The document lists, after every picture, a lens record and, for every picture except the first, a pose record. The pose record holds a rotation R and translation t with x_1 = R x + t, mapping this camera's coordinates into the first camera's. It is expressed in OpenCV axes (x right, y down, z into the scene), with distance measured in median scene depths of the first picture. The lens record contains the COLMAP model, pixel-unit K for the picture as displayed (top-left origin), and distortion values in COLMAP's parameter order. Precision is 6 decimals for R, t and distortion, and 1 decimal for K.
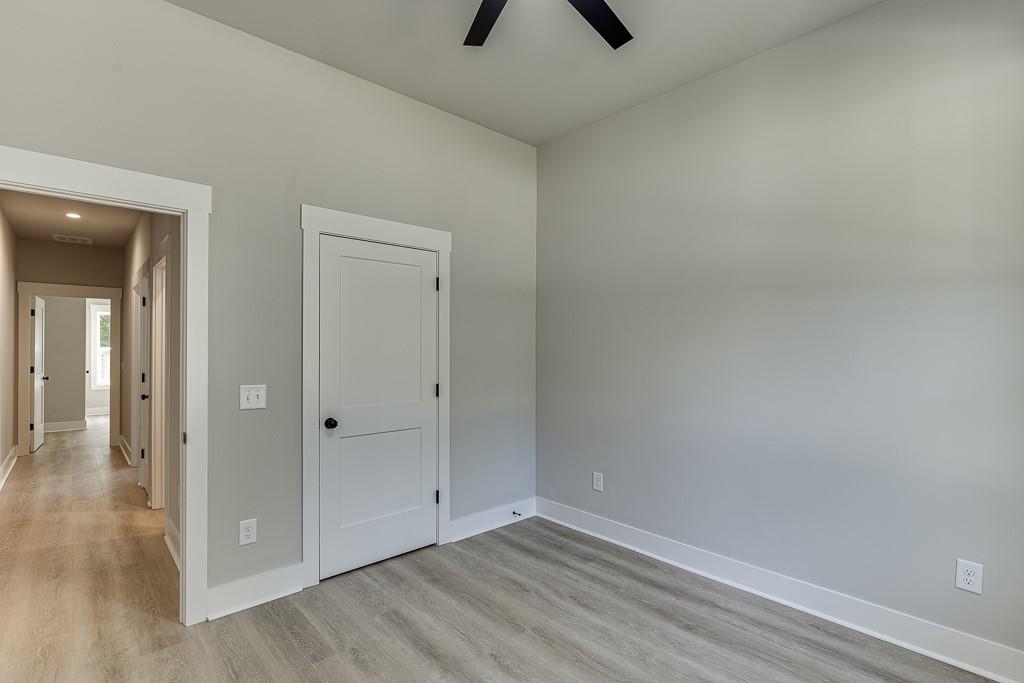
lens RADIAL K [[497.0, 0, 506.4], [0, 497.0, 340.4], [0, 0, 1]] dist [-0.007776, 0.001260]
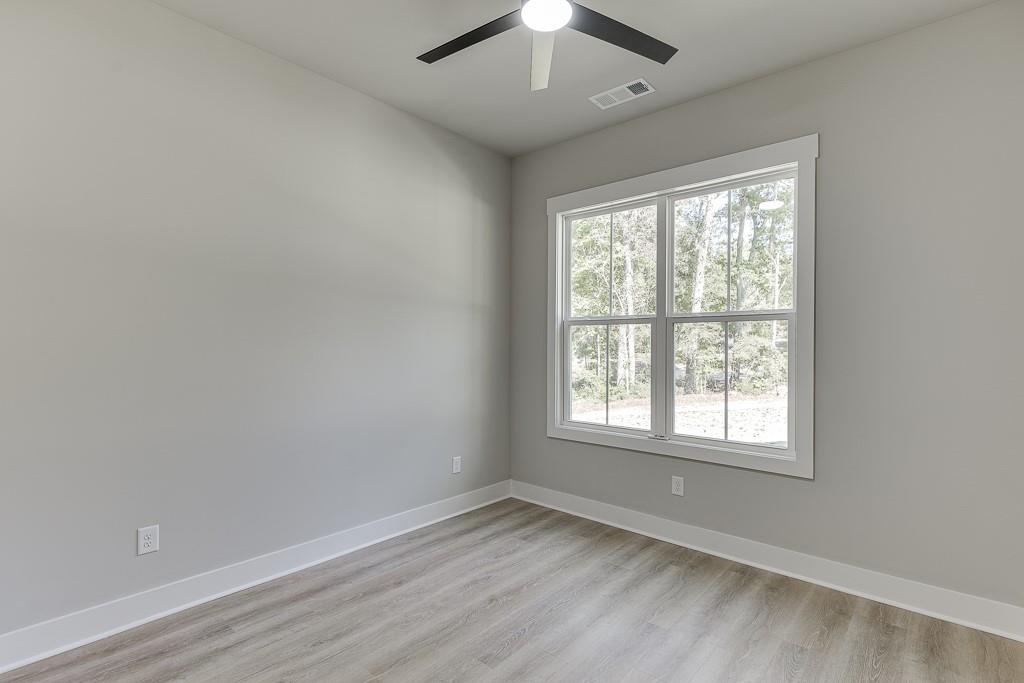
lens RADIAL K [[497.0, 0, 507.1], [0, 497.0, 349.4], [0, 0, 1]] dist [-0.007776, 0.001260]
pose [[-0.138939, -0.013499, 0.990209, -0.771252], [-0.027044, 0.999586, 0.009832, -0.004596], [-0.989932, -0.025413, -0.139246, 0.834883]]
